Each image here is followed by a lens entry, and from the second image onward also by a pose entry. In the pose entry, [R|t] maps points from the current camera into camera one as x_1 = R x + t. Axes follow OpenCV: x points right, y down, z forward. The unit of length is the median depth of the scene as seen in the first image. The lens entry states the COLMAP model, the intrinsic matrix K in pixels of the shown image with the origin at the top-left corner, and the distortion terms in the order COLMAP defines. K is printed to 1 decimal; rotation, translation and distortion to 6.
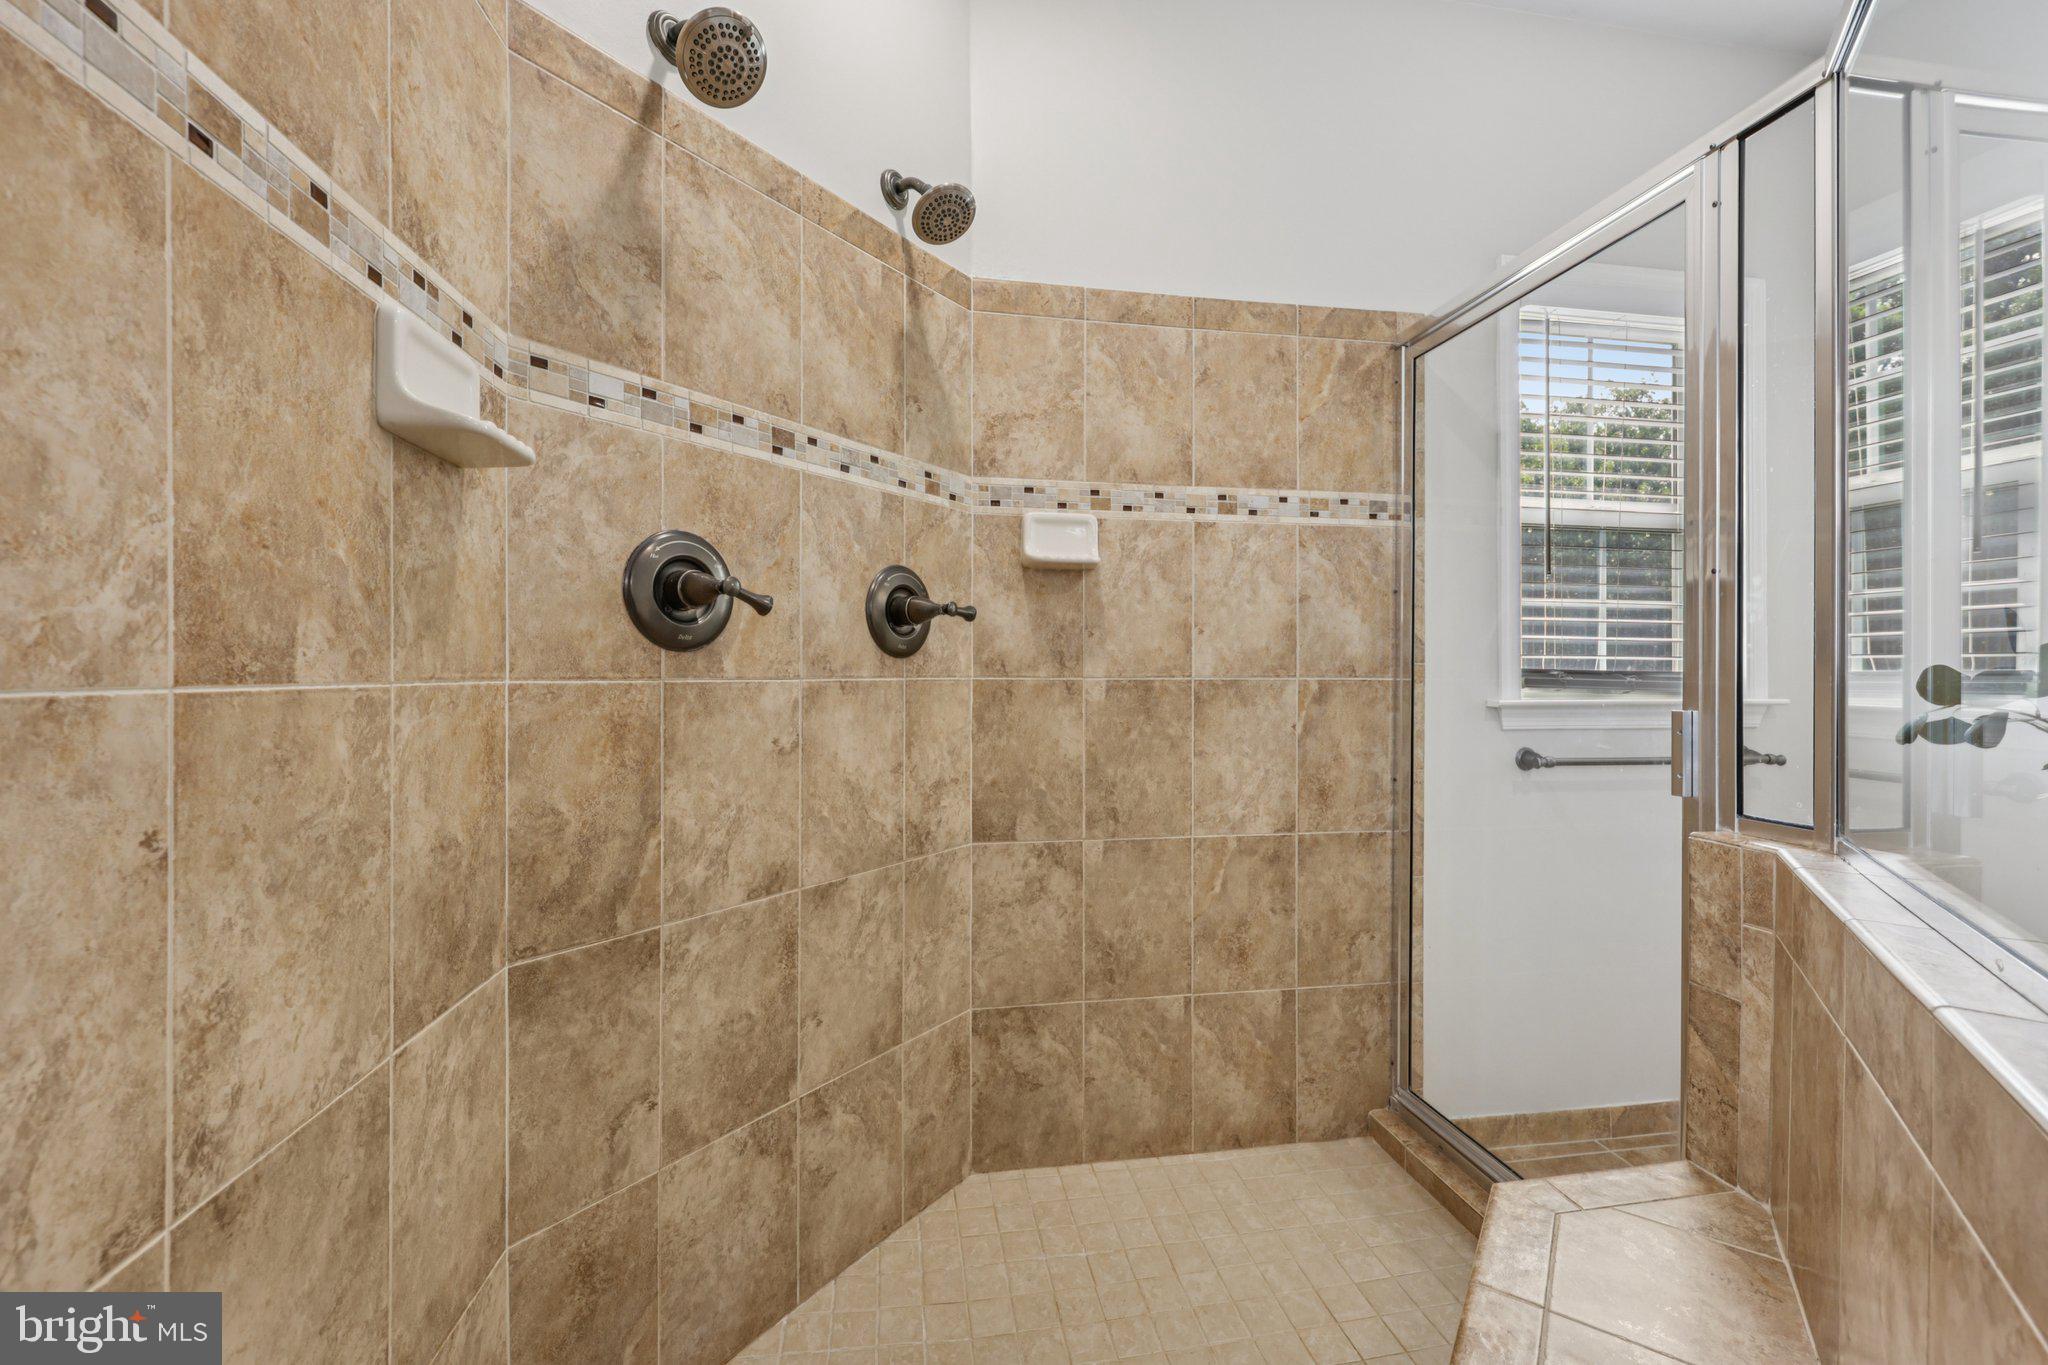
lens RADIAL K [[827.4, 0, 1021.6], [0, 827.4, 669.7], [0, 0, 1]] dist [0.003180, -0.000035]
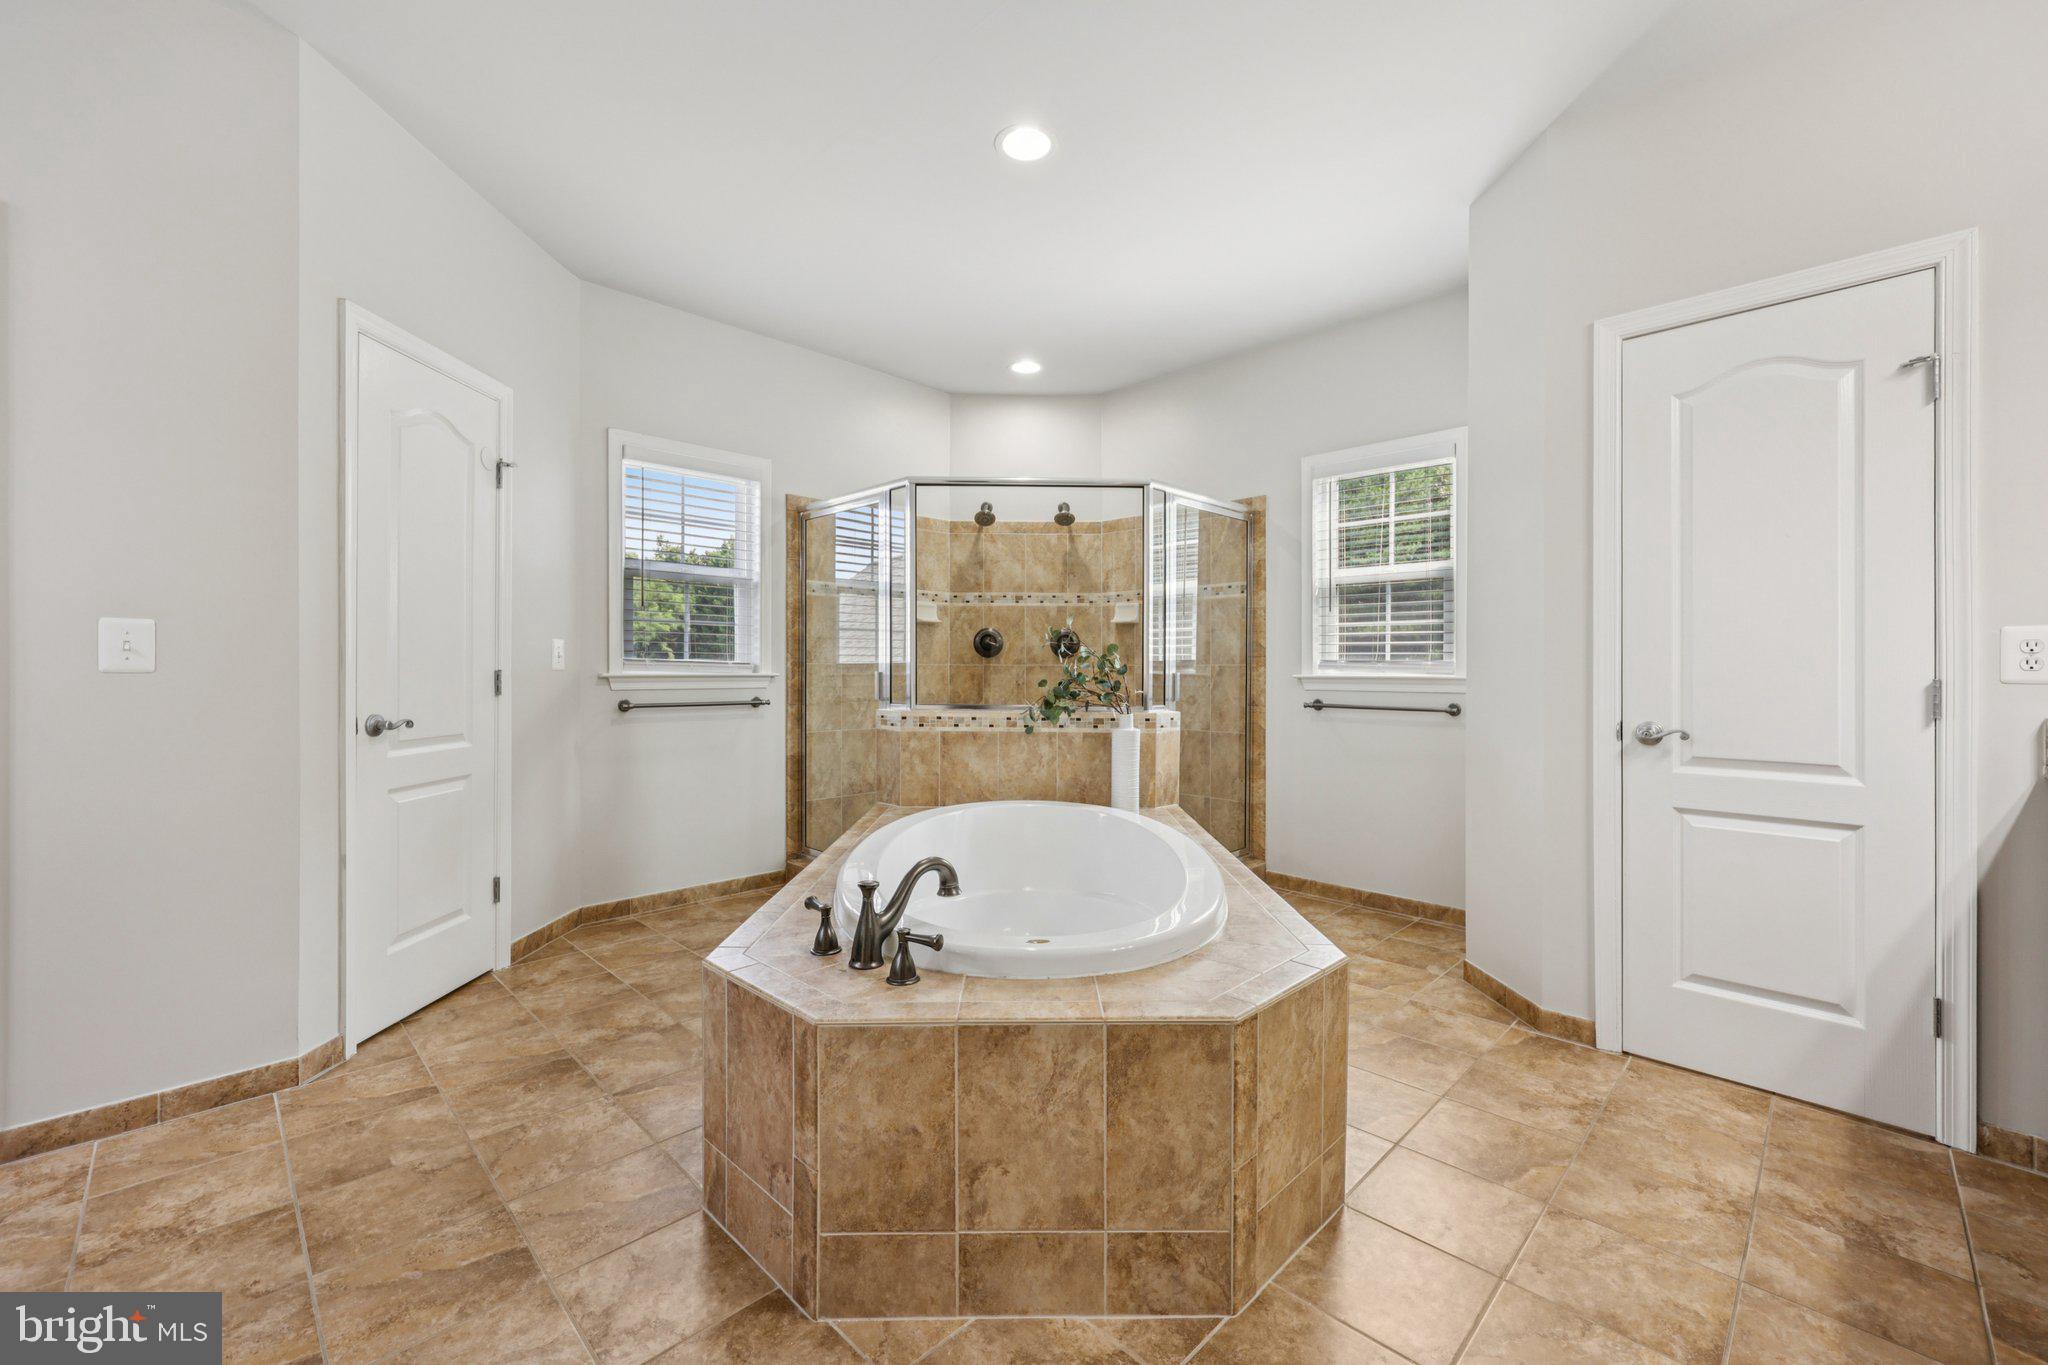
lens RADIAL K [[827.4, 0, 1021.6], [0, 827.4, 674.7], [0, 0, 1]] dist [0.003180, -0.000035]
pose [[0.577923, 0.004252, -0.816080, 2.122674], [-0.000177, 0.999987, 0.005085, 0.029281], [0.816091, -0.002794, 0.577917, -0.860553]]
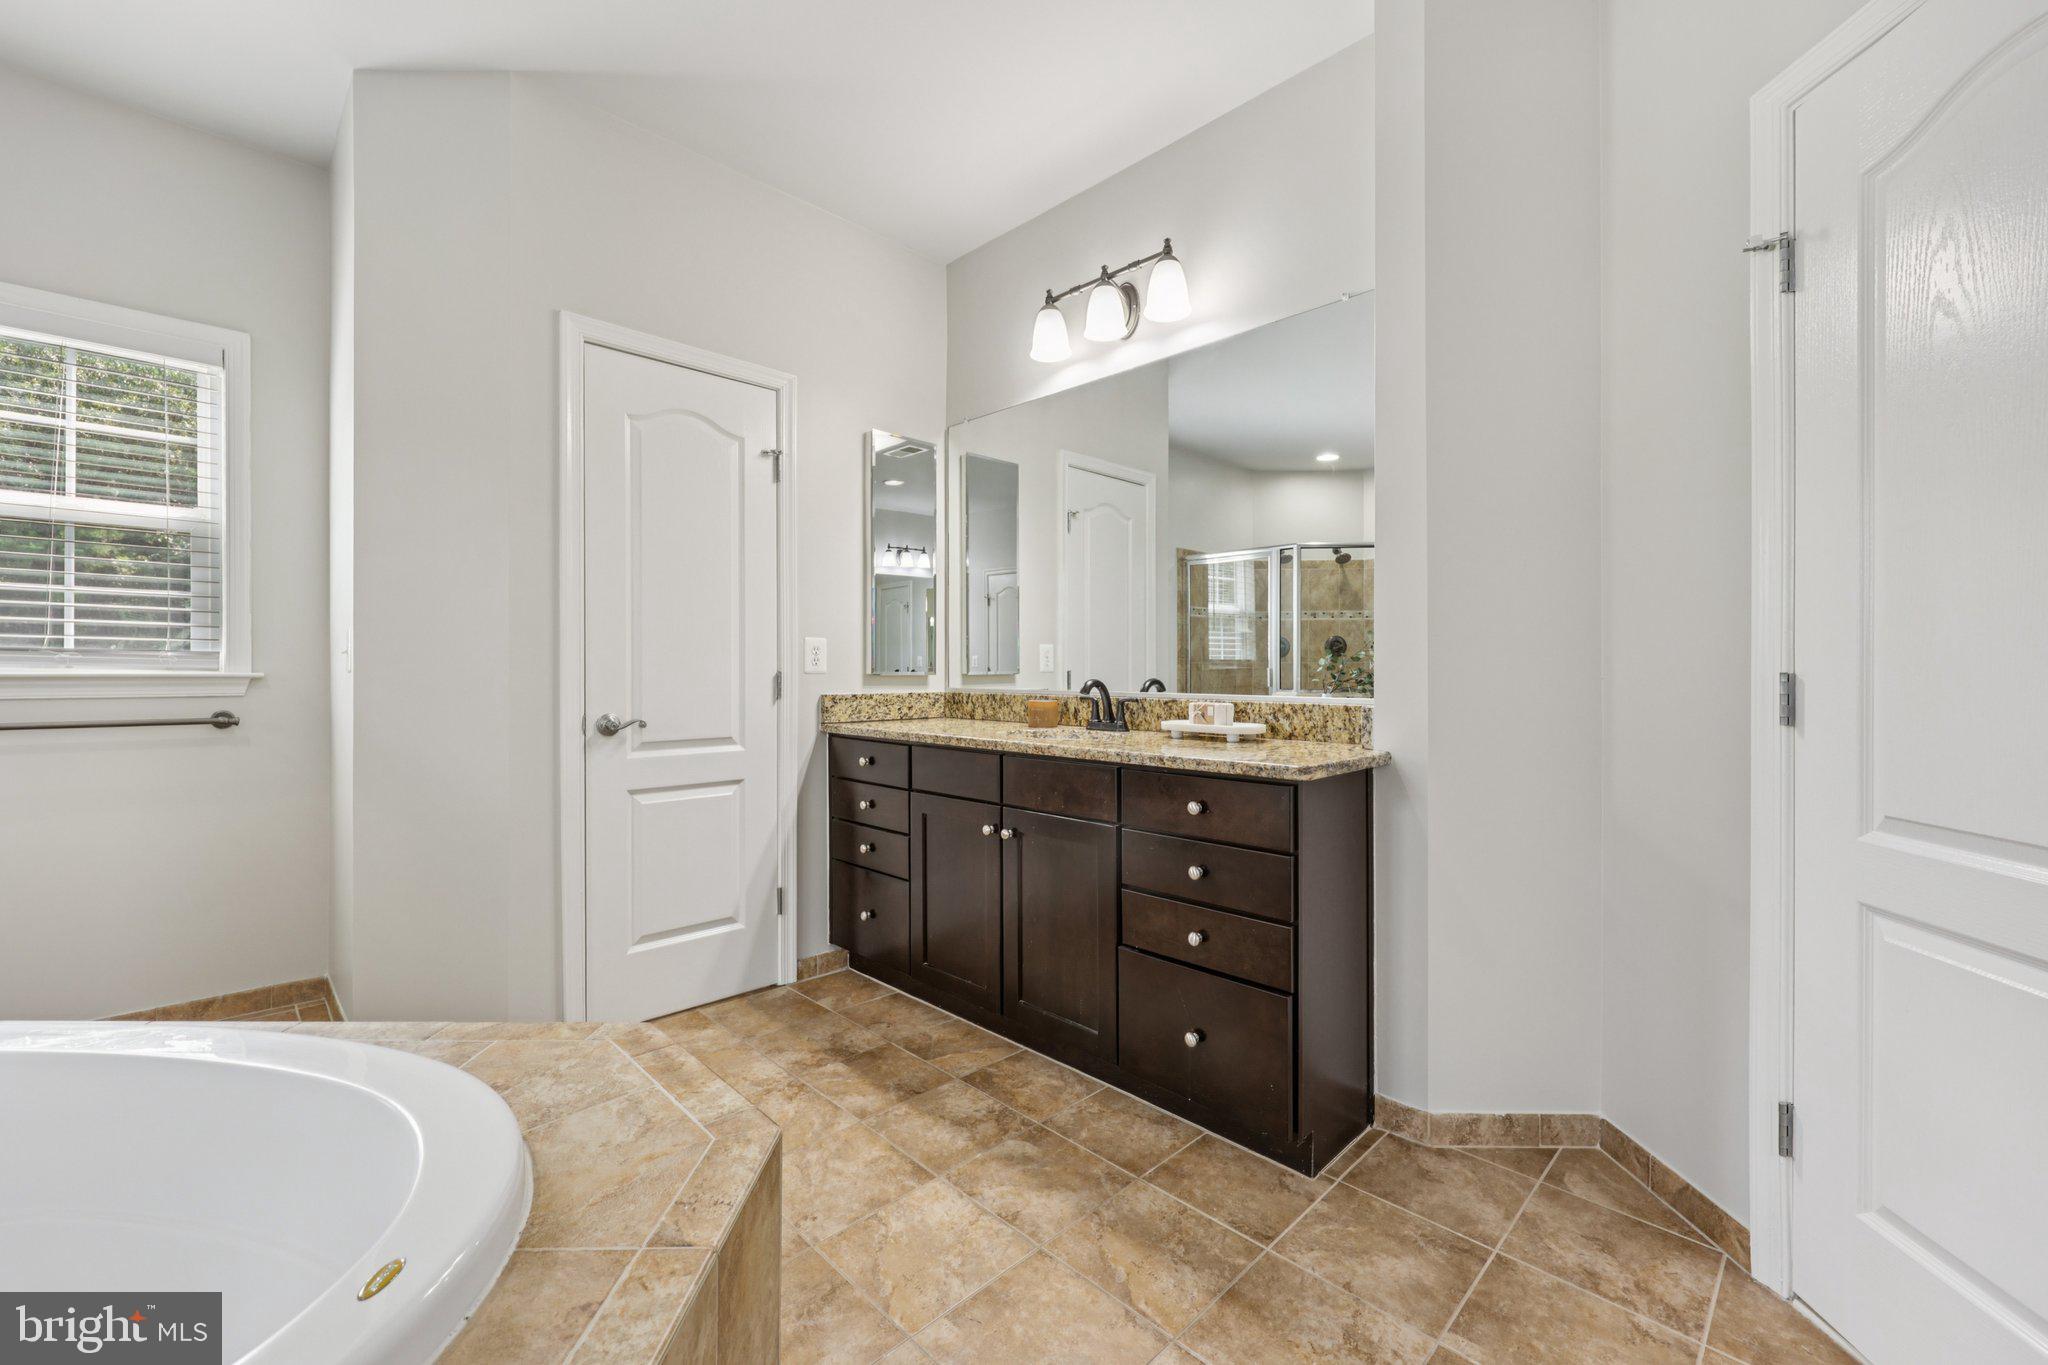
lens RADIAL K [[827.4, 0, 1013.9], [0, 827.4, 665.0], [0, 0, 1]] dist [0.003180, -0.000035]
pose [[0.816128, 0.001719, 0.577868, 1.359103], [0.000658, 0.999992, -0.003903, 0.035465], [-0.577871, 0.003566, 0.816121, -0.816596]]
